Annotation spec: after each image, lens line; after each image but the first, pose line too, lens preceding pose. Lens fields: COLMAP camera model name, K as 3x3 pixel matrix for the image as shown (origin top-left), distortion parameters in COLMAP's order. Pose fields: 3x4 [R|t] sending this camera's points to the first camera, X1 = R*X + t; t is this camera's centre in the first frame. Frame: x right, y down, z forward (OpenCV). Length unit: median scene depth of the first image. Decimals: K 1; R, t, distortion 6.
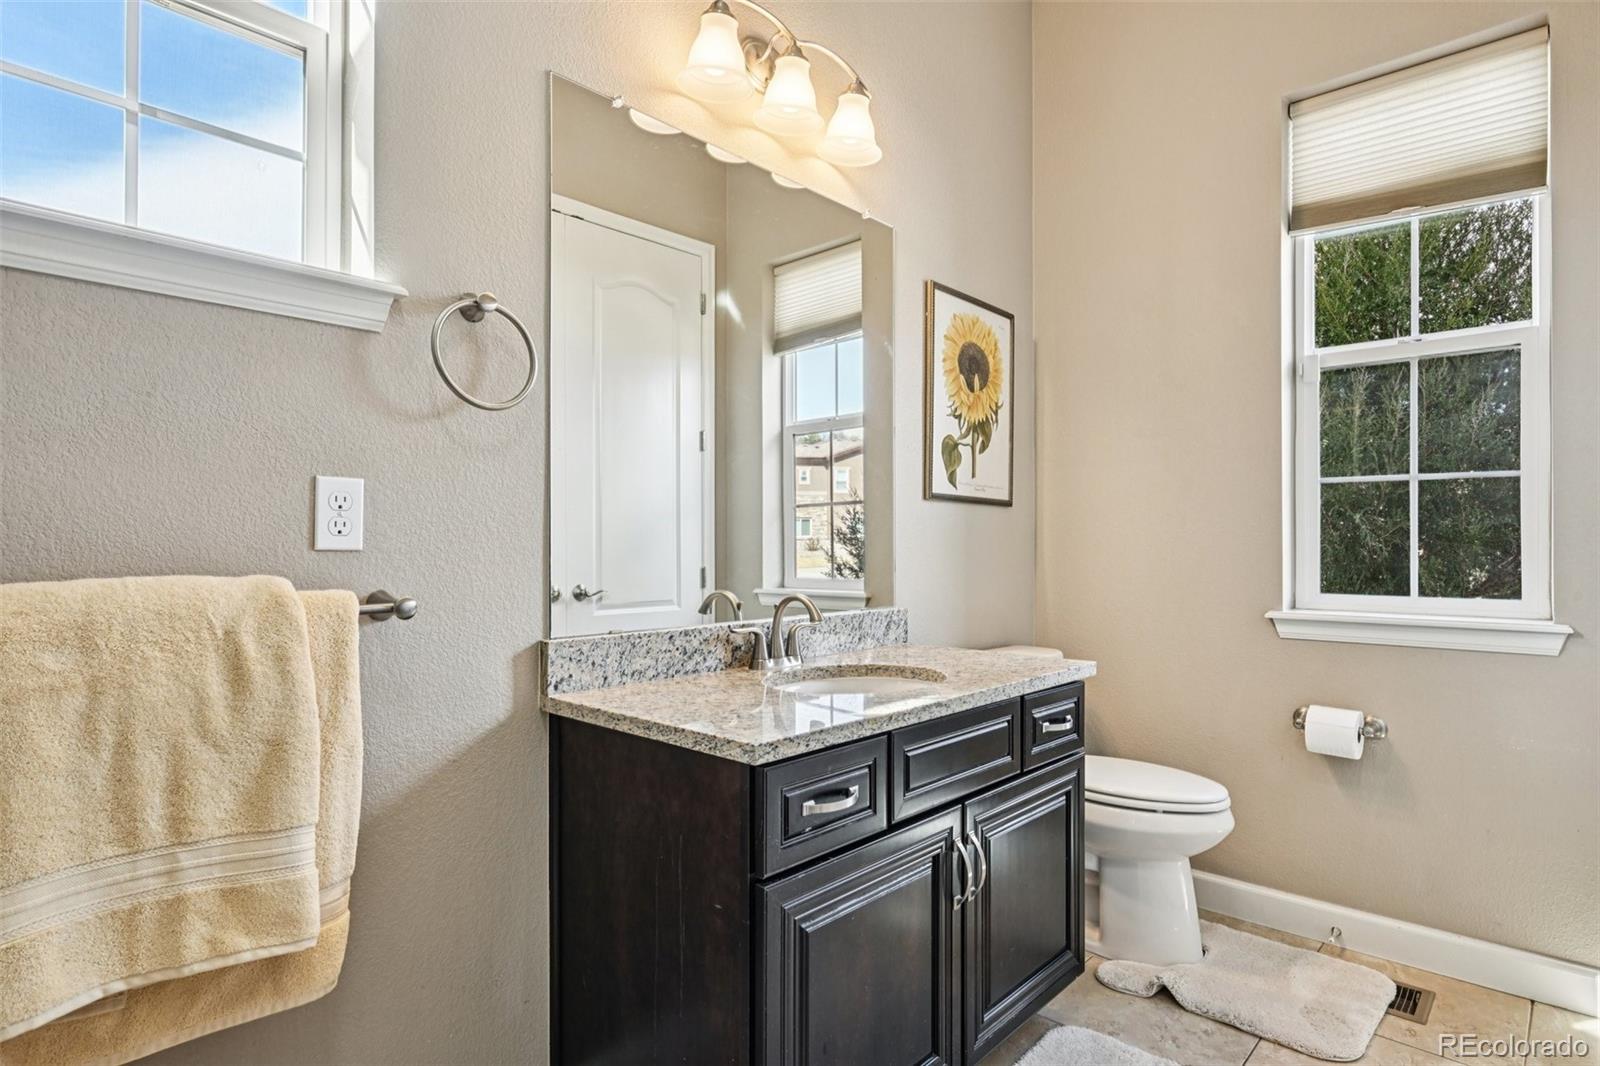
lens RADIAL K [[851.8, 0, 800.3], [0, 851.8, 542.8], [0, 0, 1]] dist [0.006559, 0.000230]
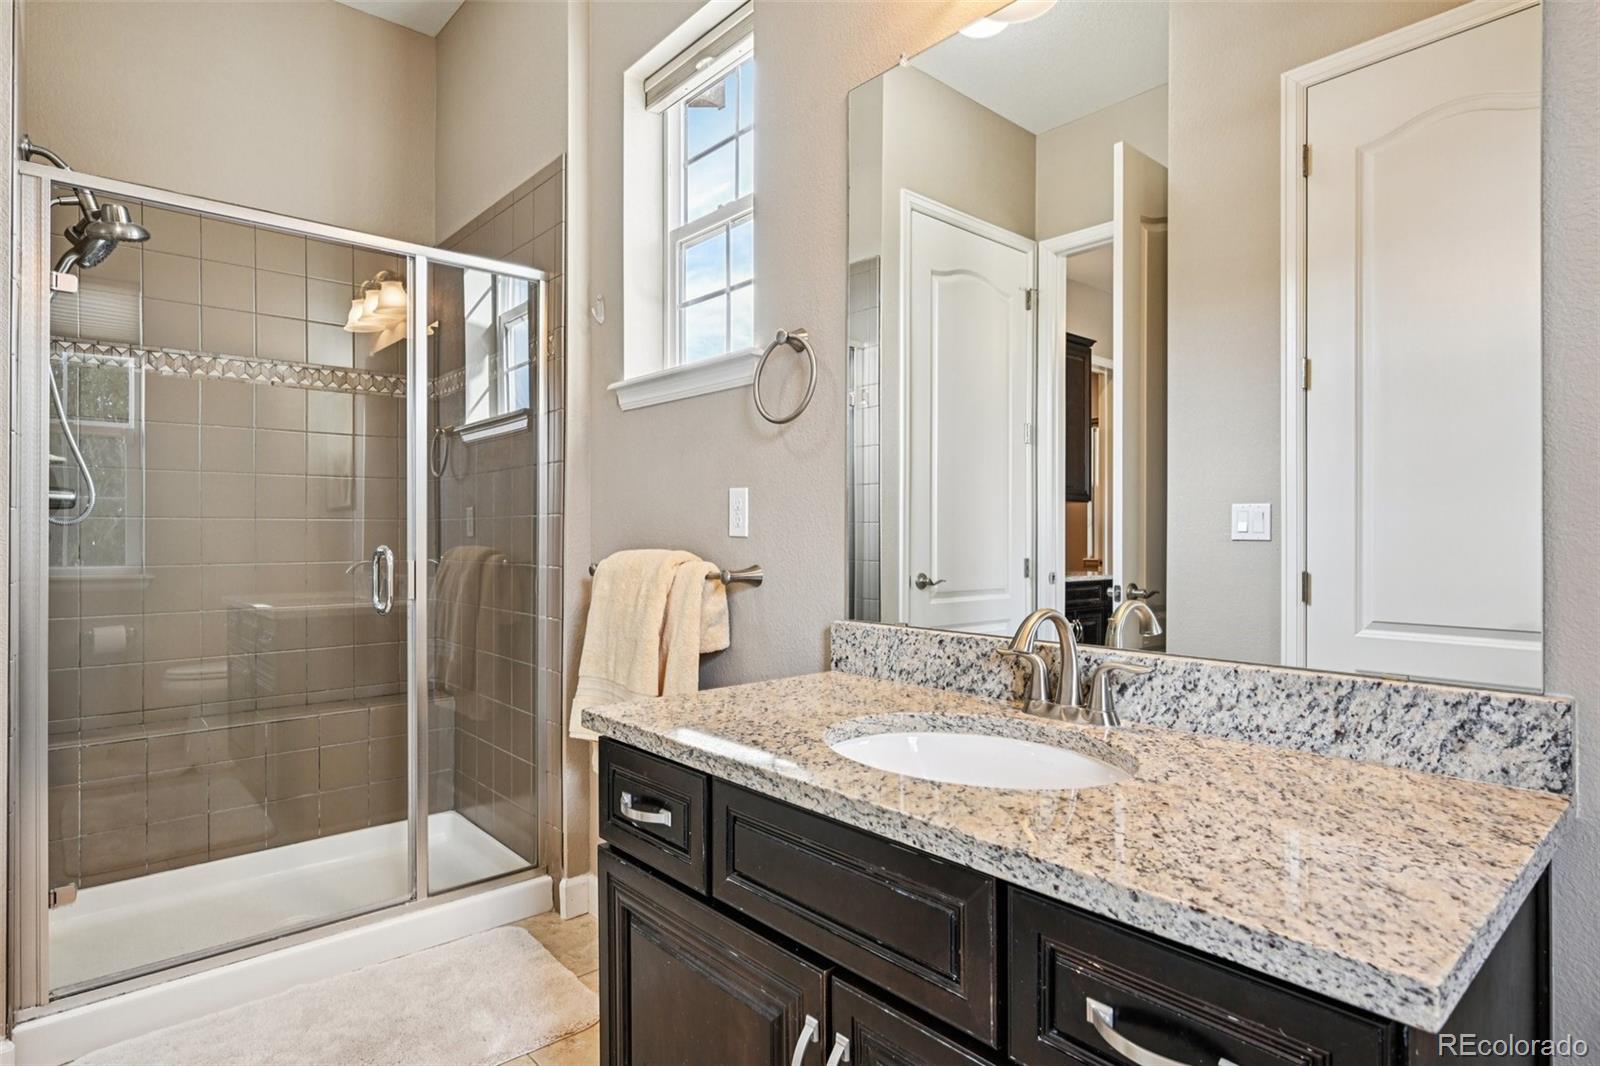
lens RADIAL K [[851.8, 0, 798.9], [0, 851.8, 530.9], [0, 0, 1]] dist [0.006559, 0.000230]
pose [[-0.103442, -0.003824, -0.994628, 0.793288], [0.003787, 0.999984, -0.004239, 0.004423], [0.994628, -0.004205, -0.103426, 1.064005]]
